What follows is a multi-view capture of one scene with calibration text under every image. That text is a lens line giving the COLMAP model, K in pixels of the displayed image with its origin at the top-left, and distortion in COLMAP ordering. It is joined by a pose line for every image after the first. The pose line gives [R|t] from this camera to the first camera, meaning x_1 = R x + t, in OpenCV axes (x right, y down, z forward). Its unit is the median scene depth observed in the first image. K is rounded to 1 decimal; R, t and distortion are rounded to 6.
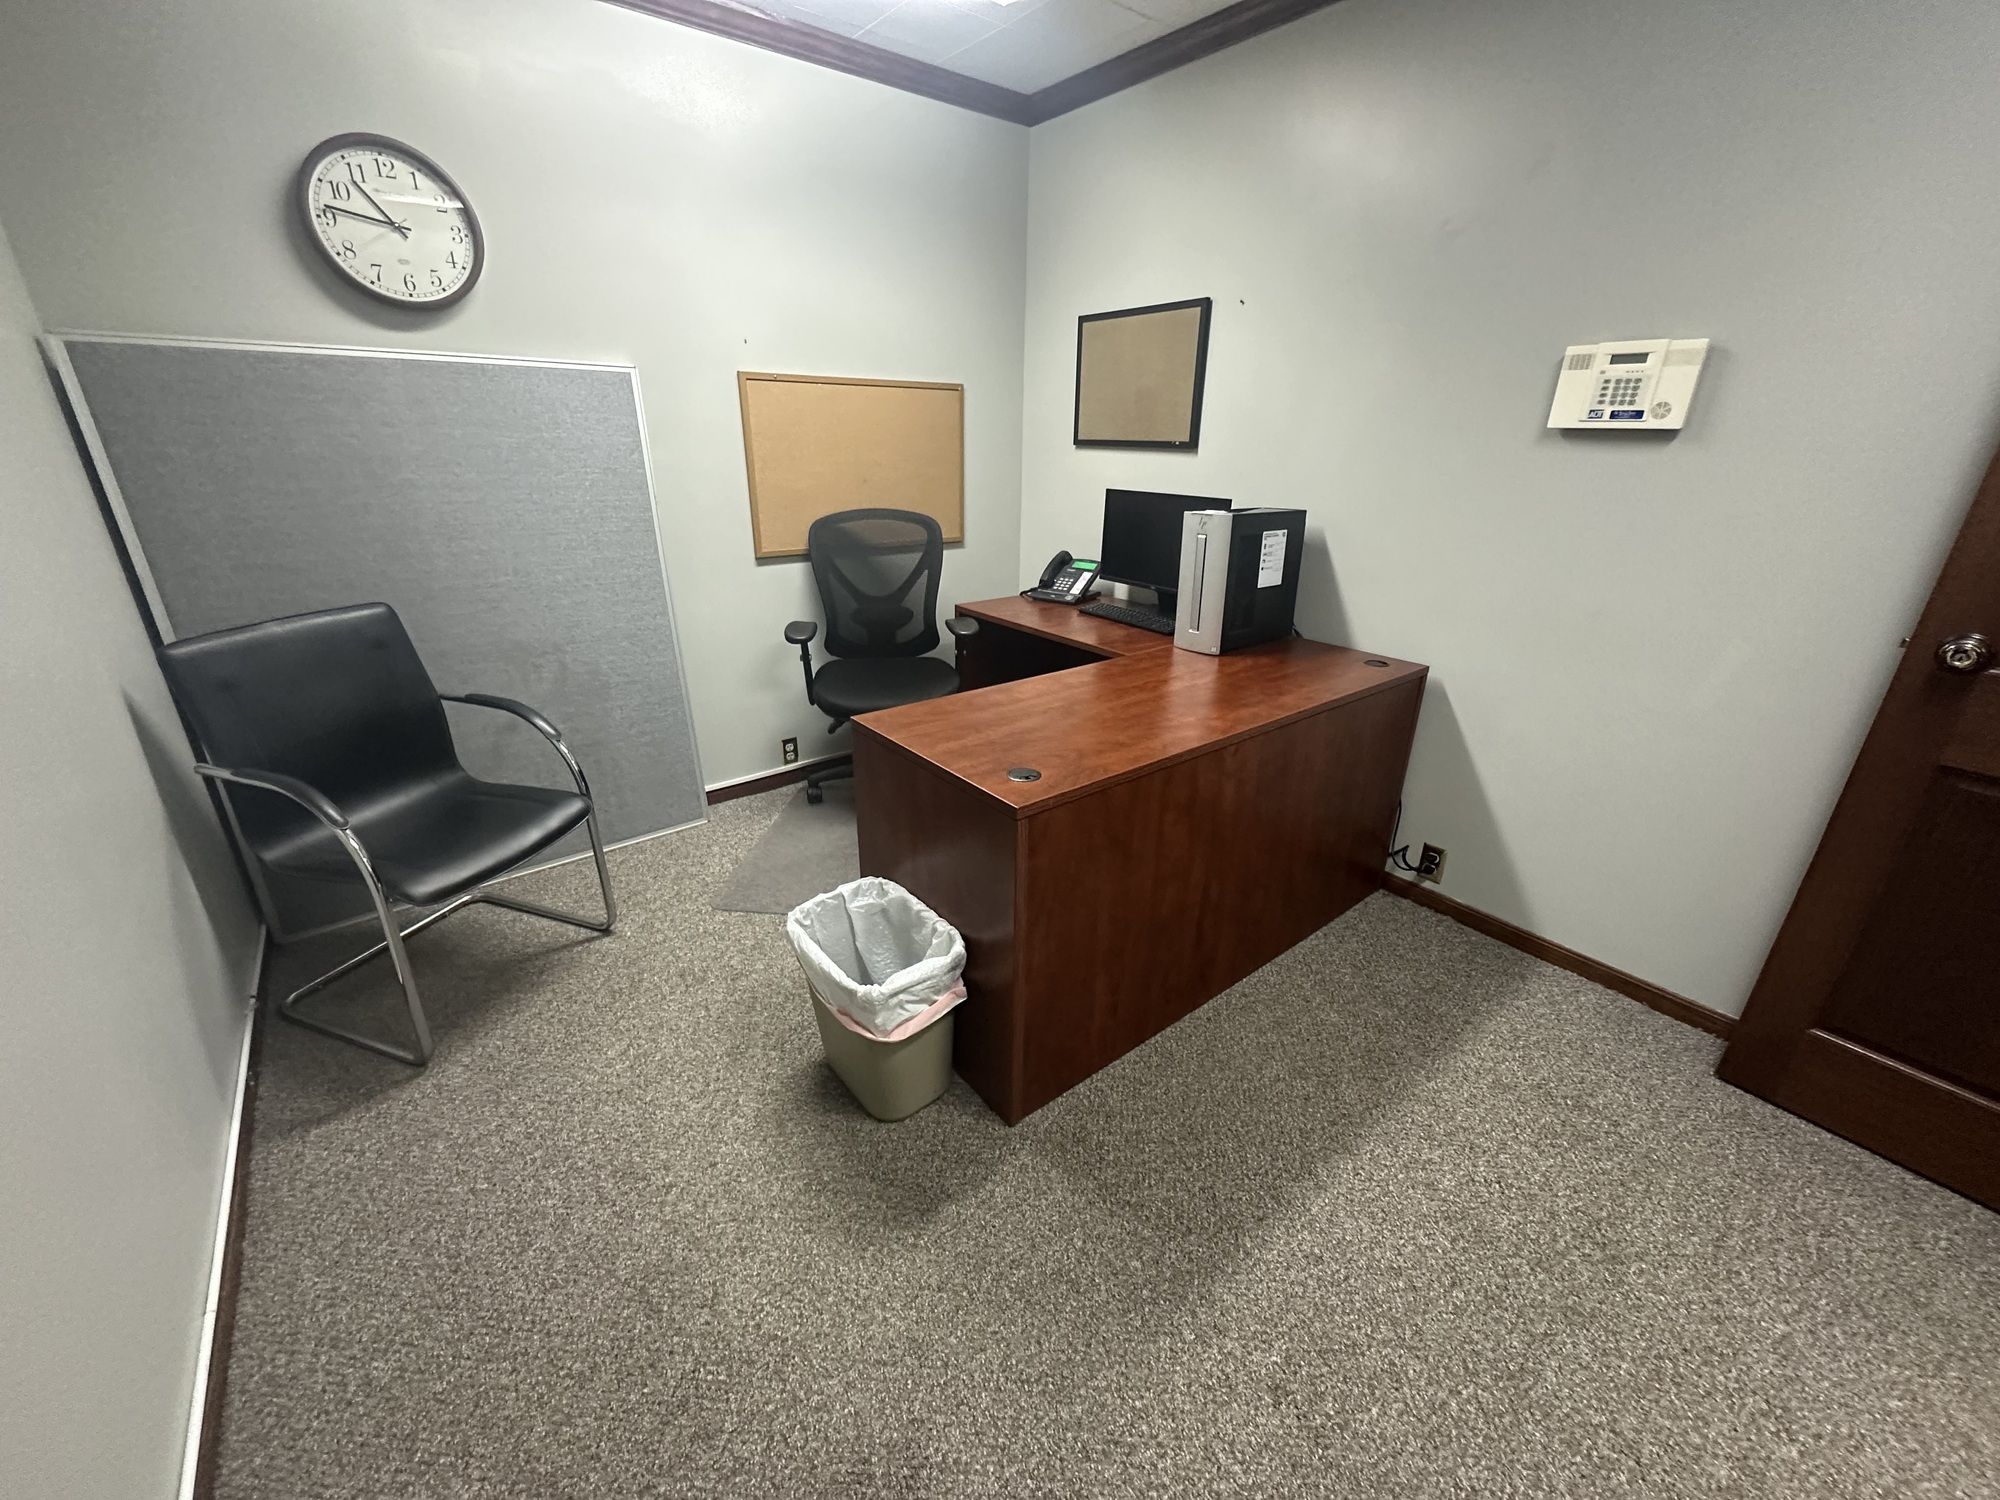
lens RADIAL K [[792.8, 0, 1000.0], [0, 792.8, 750.0], [0, 0, 1]] dist [-0.001155, -0.000060]
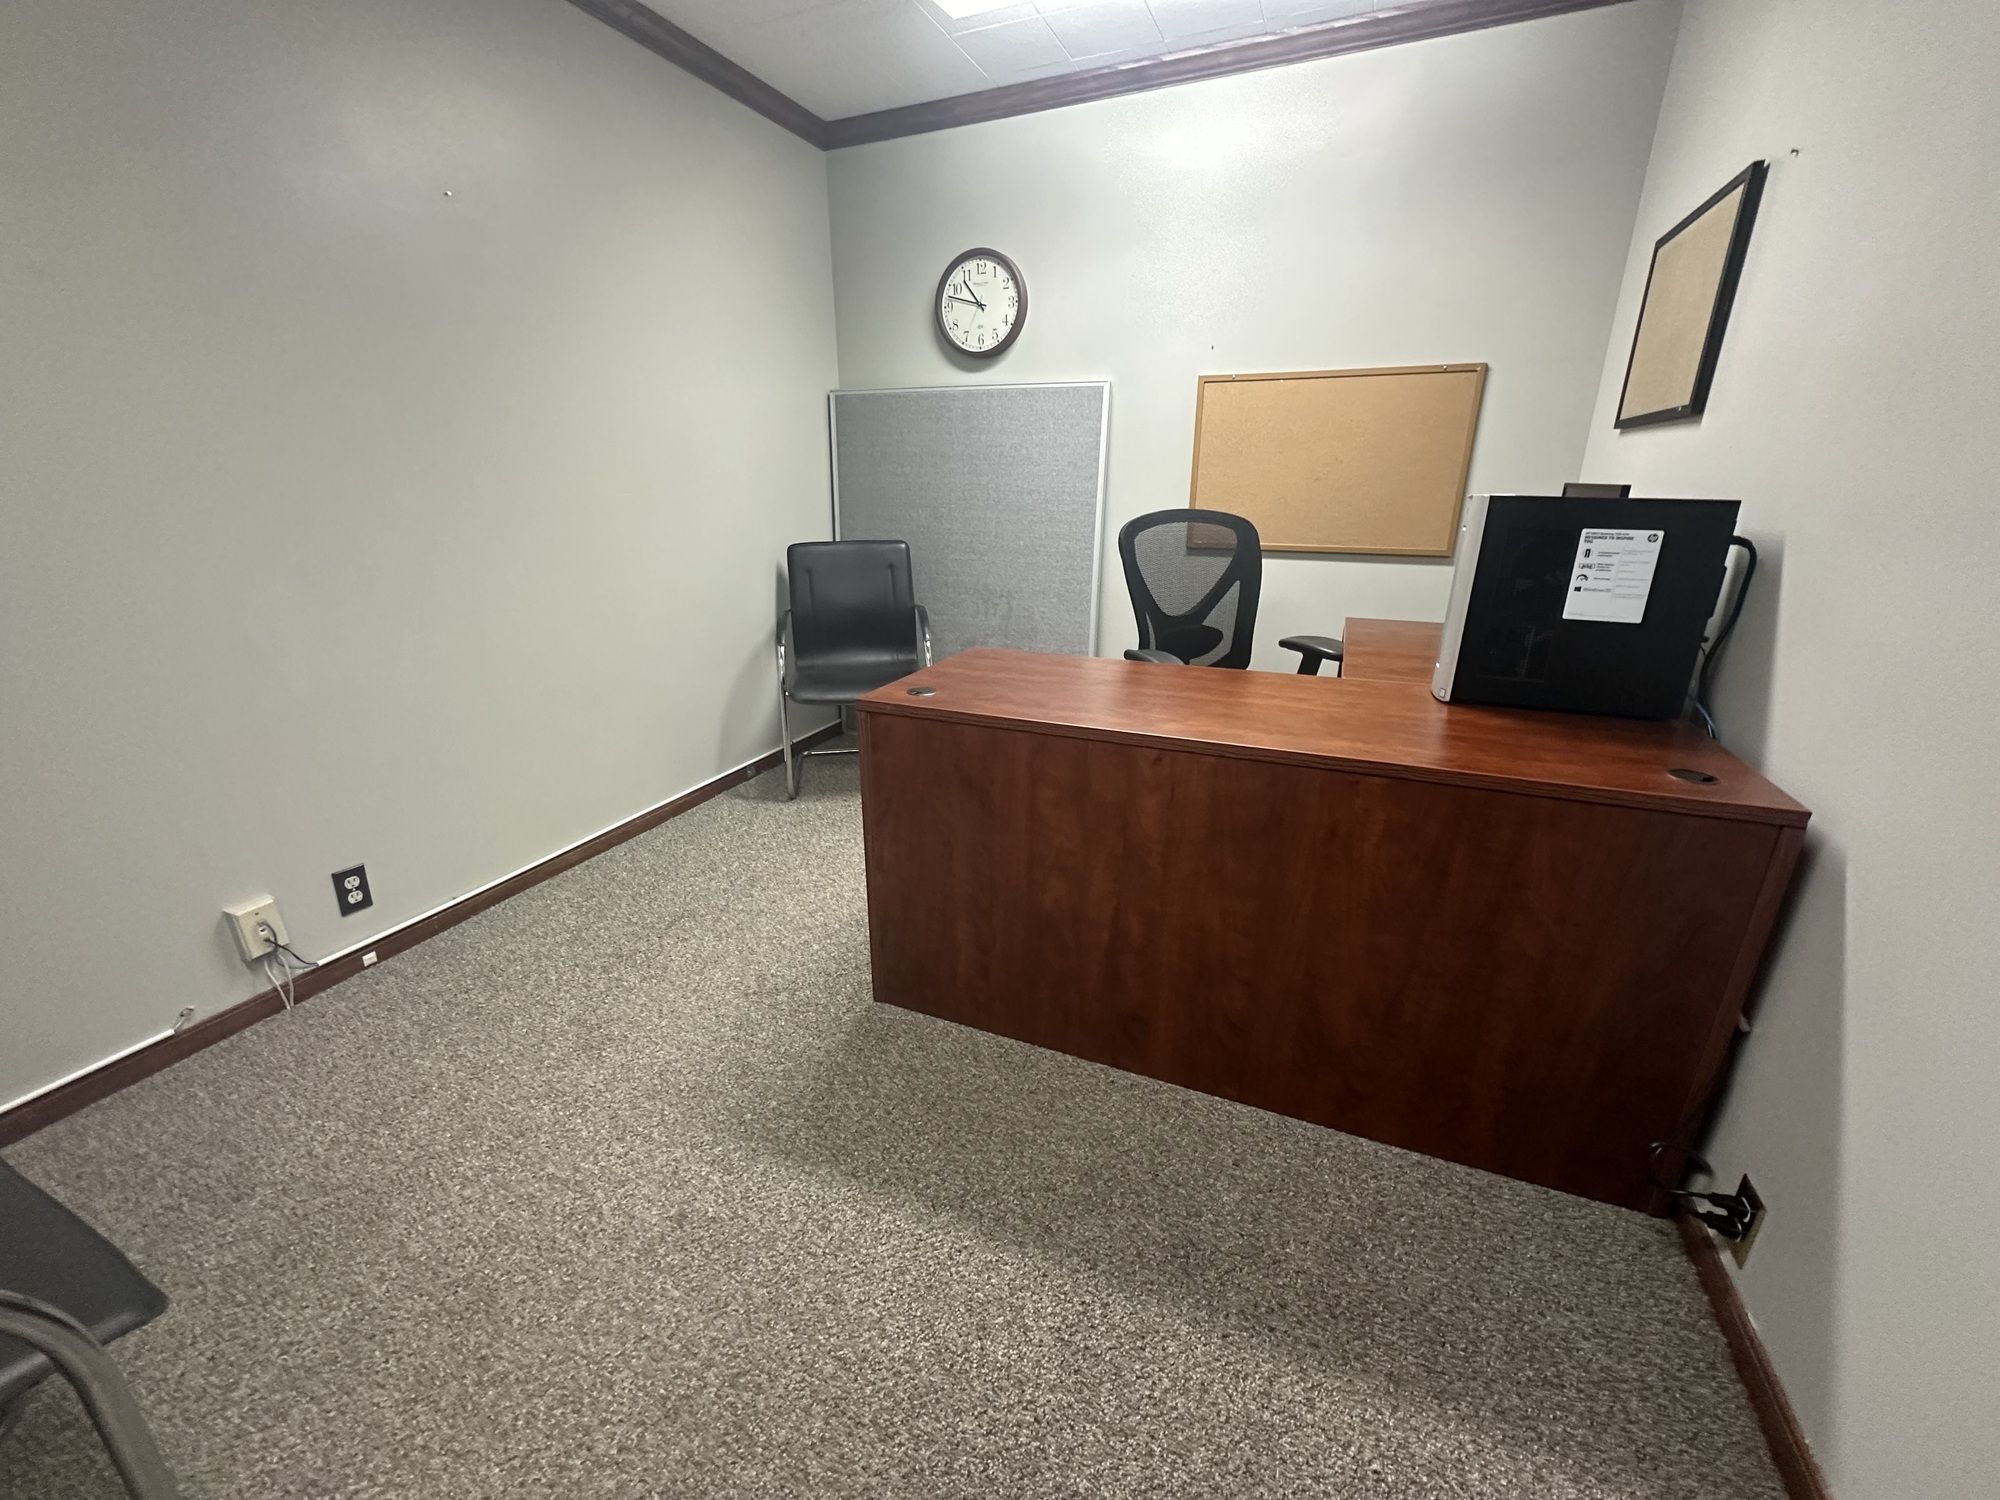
lens RADIAL K [[792.8, 0, 1000.0], [0, 792.8, 750.0], [0, 0, 1]] dist [-0.001155, -0.000060]
pose [[0.482706, 0.274003, -0.831815, 0.736098], [-0.319610, 0.939404, 0.123972, -0.046962], [0.815380, 0.206015, 0.541031, 0.354867]]
